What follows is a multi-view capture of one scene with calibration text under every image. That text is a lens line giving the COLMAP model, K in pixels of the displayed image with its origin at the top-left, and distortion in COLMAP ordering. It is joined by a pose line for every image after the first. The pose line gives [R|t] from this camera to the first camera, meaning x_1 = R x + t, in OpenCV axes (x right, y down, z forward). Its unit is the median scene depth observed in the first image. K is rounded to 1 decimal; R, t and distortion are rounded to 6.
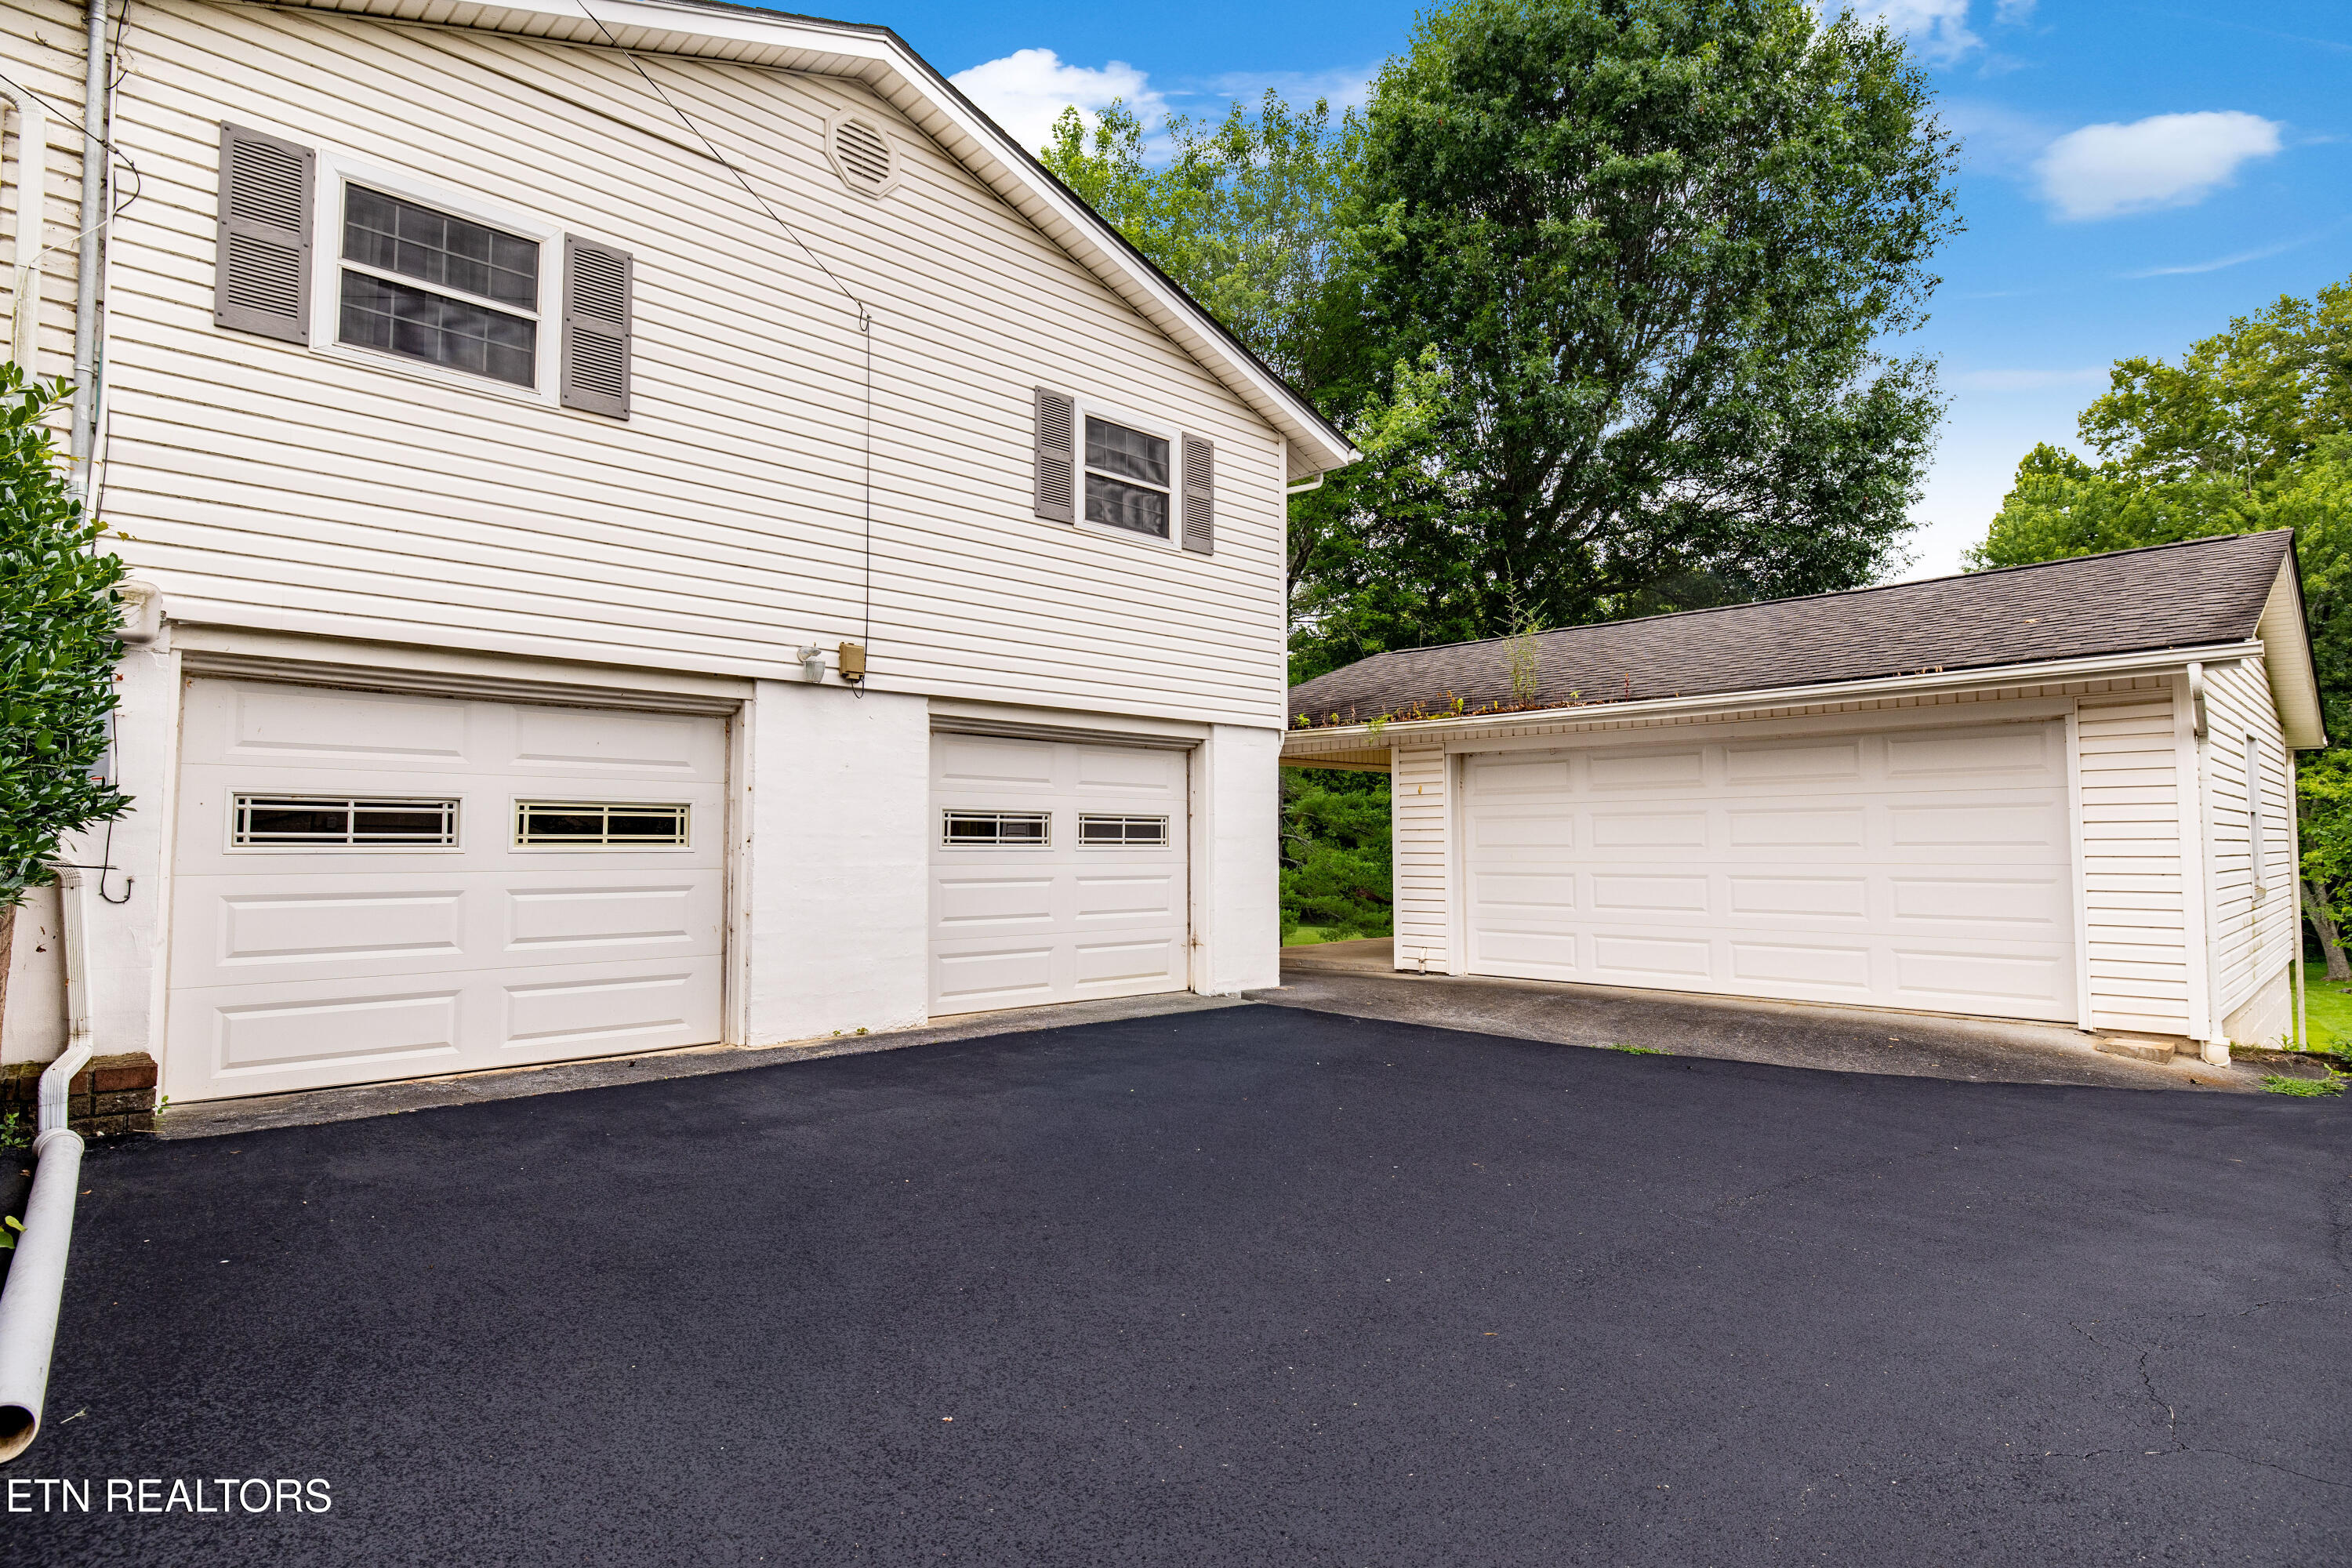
lens RADIAL K [[1198.1, 0, 1178.7], [0, 1198.1, 782.3], [0, 0, 1]] dist [-0.002807, -0.000495]
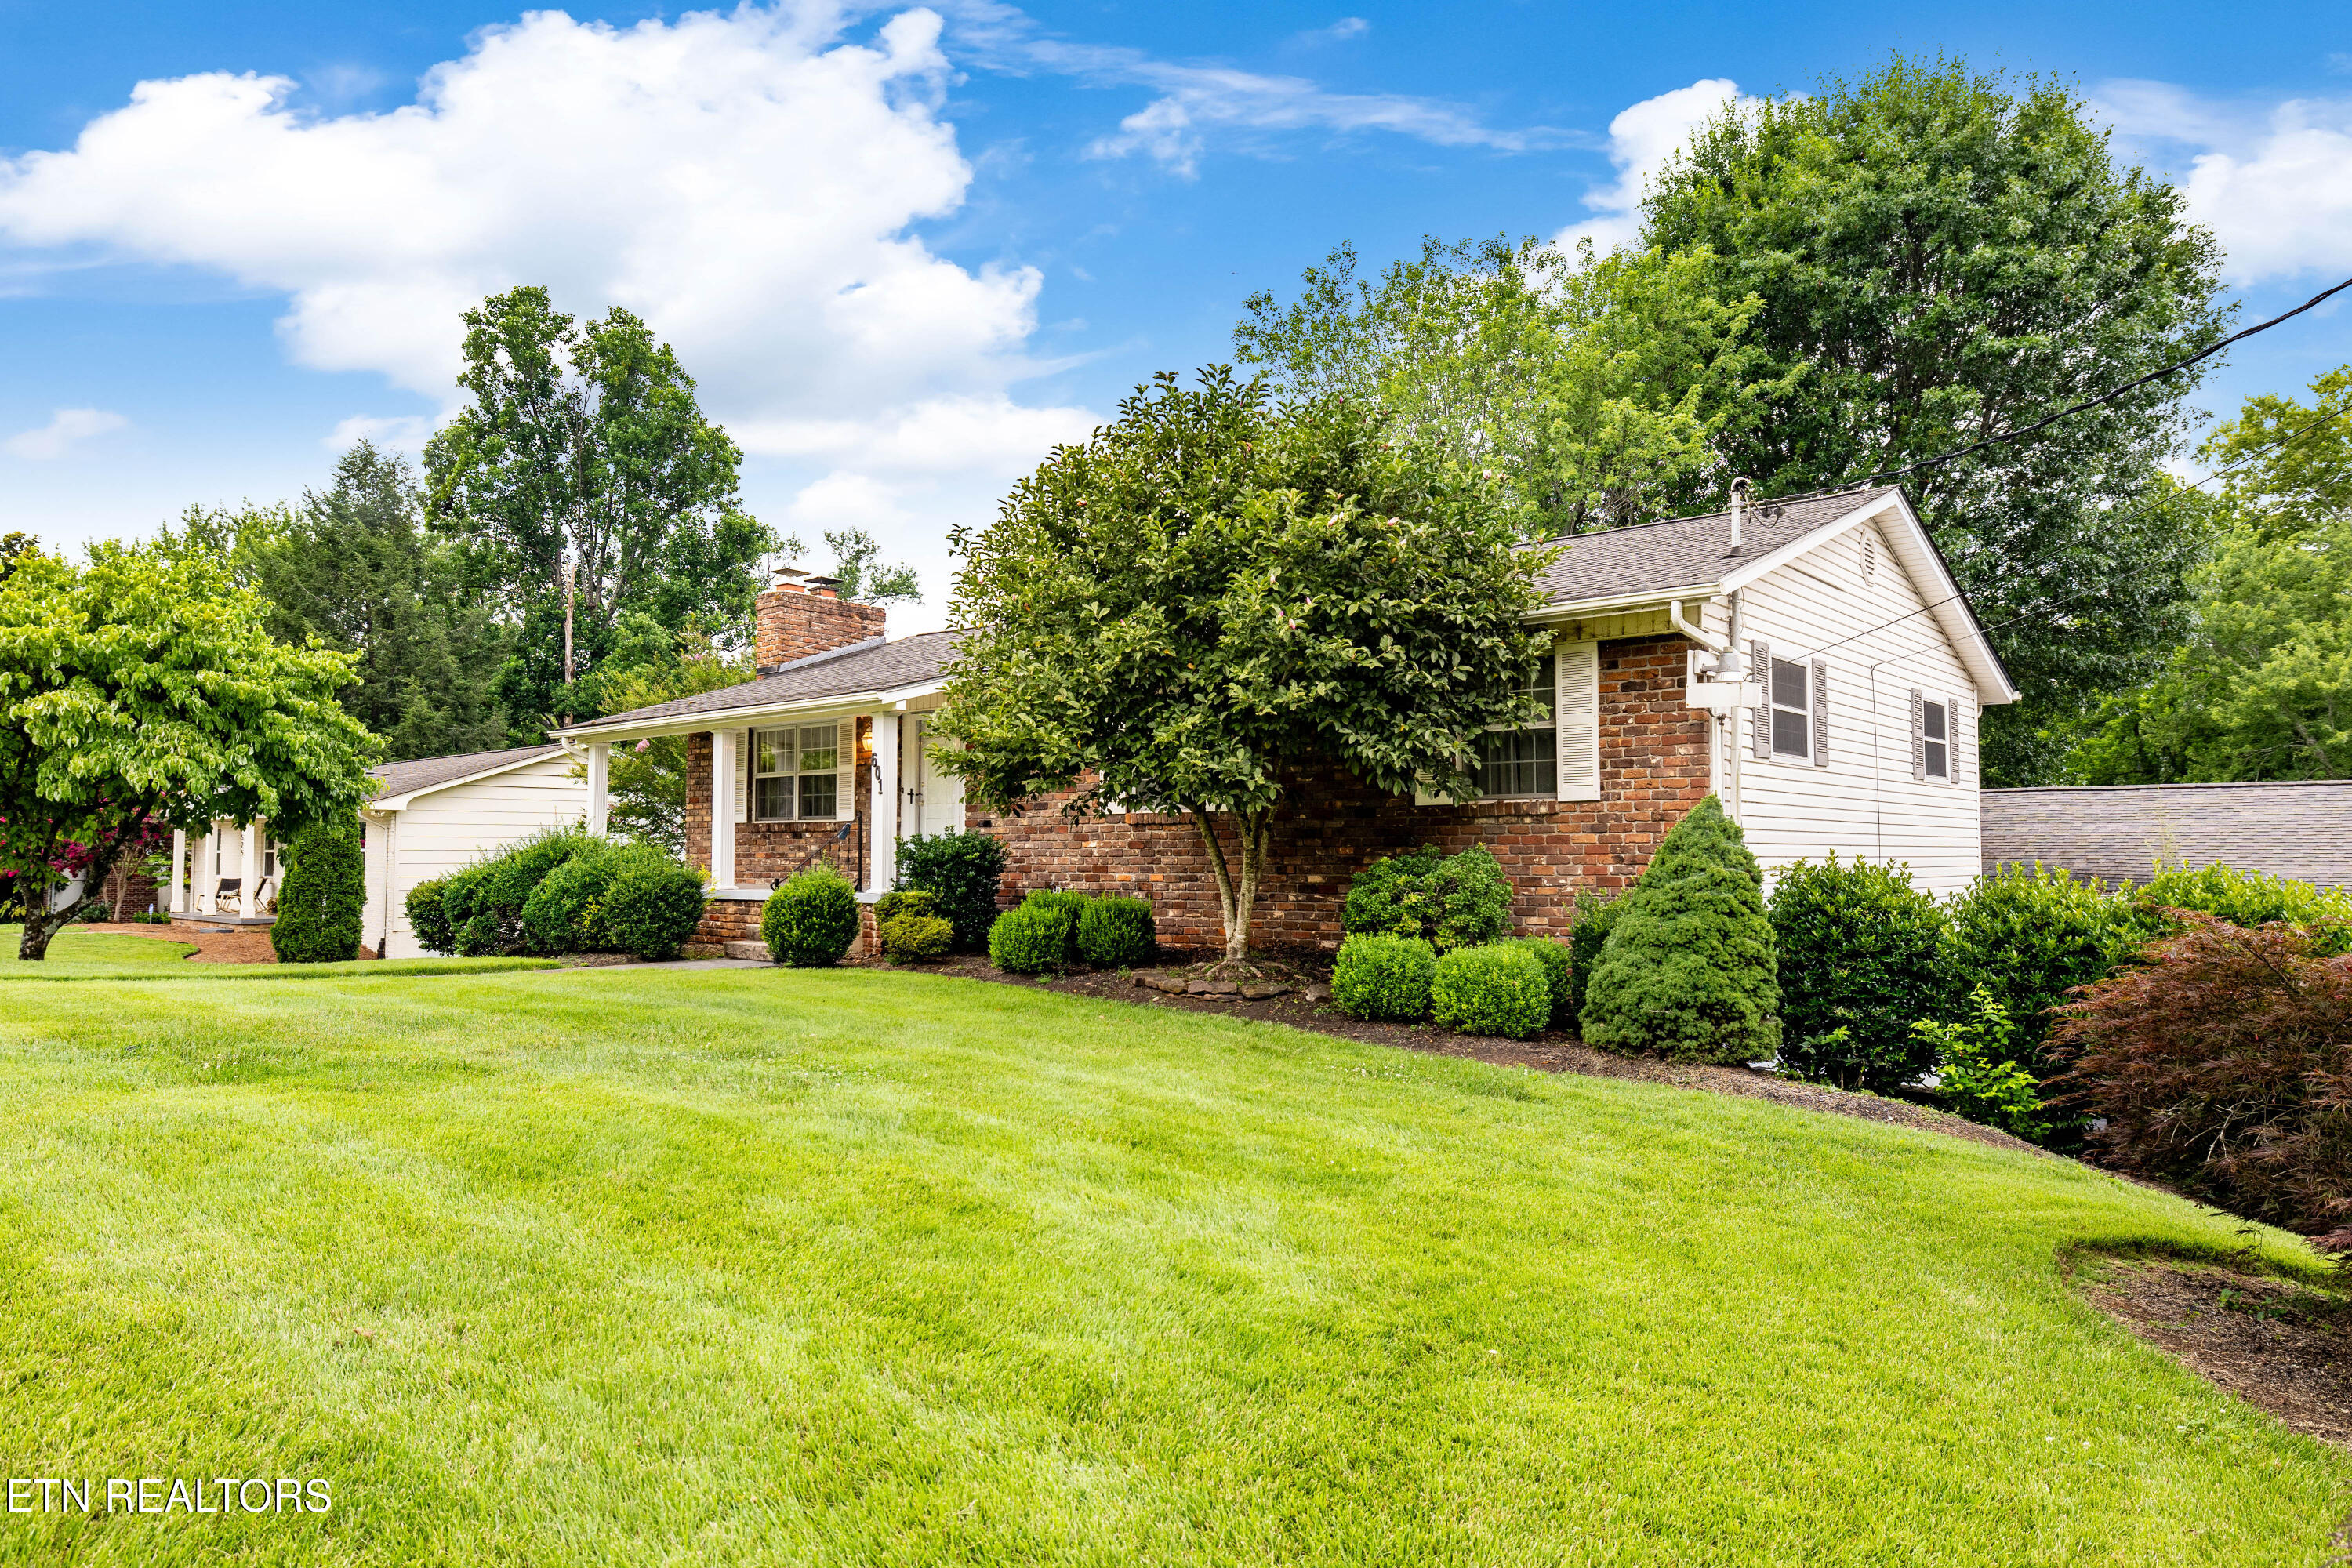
lens RADIAL K [[1439.6, 0, 1167.6], [0, 1439.6, 785.2], [0, 0, 1]] dist [-0.001168, -0.000369]
pose [[0.997146, 0.003956, 0.075397, -0.513588], [-0.004155, 0.999988, 0.002482, -0.094836], [-0.075387, -0.002788, 0.997150, -0.302620]]
